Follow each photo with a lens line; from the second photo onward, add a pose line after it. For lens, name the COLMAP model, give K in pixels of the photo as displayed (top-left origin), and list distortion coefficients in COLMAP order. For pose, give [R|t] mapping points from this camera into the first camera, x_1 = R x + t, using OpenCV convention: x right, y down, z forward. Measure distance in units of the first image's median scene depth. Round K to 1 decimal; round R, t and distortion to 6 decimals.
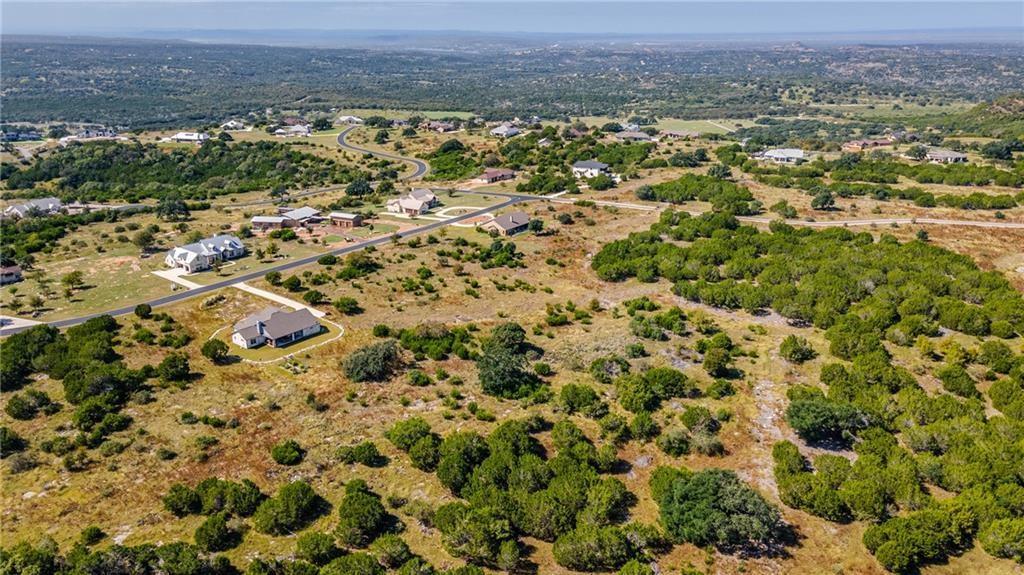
lens RADIAL K [[749.1, 0, 512.0], [0, 749.1, 287.5], [0, 0, 1]] dist [0.006195, 0.043830]
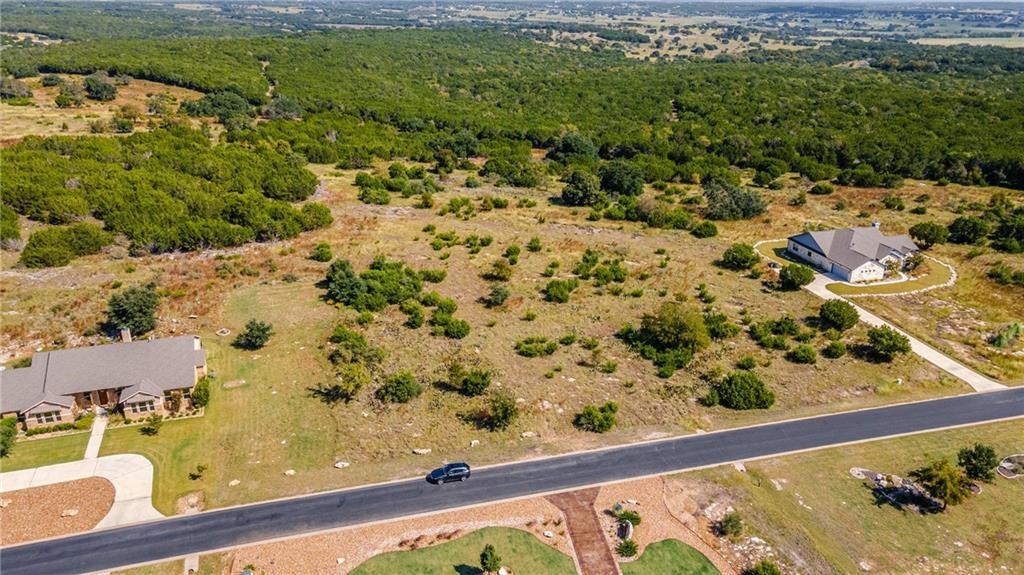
lens RADIAL K [[749.1, 0, 512.0], [0, 749.1, 287.5], [0, 0, 1]] dist [0.006195, 0.043830]
pose [[-0.825009, -0.230093, 0.516157, -0.359773], [0.154422, 0.786809, 0.597567, -0.333368], [-0.543612, 0.572704, -0.613593, 1.371428]]
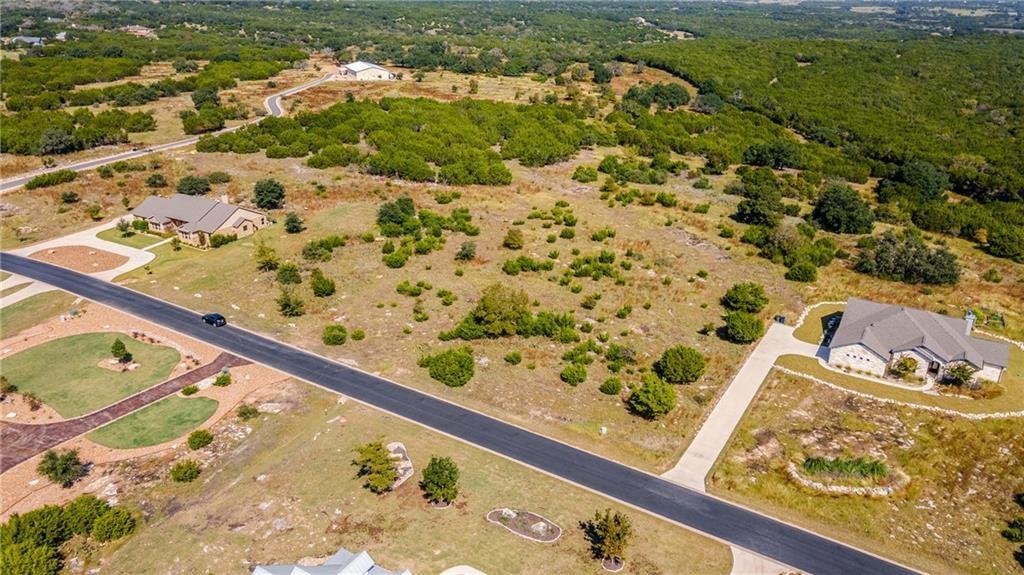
lens RADIAL K [[749.1, 0, 512.0], [0, 749.1, 287.5], [0, 0, 1]] dist [0.006195, 0.043830]
pose [[-0.133435, -0.388504, 0.911734, -0.628972], [0.292797, 0.863442, 0.410778, -0.233978], [-0.946818, 0.321765, -0.001461, 1.052908]]
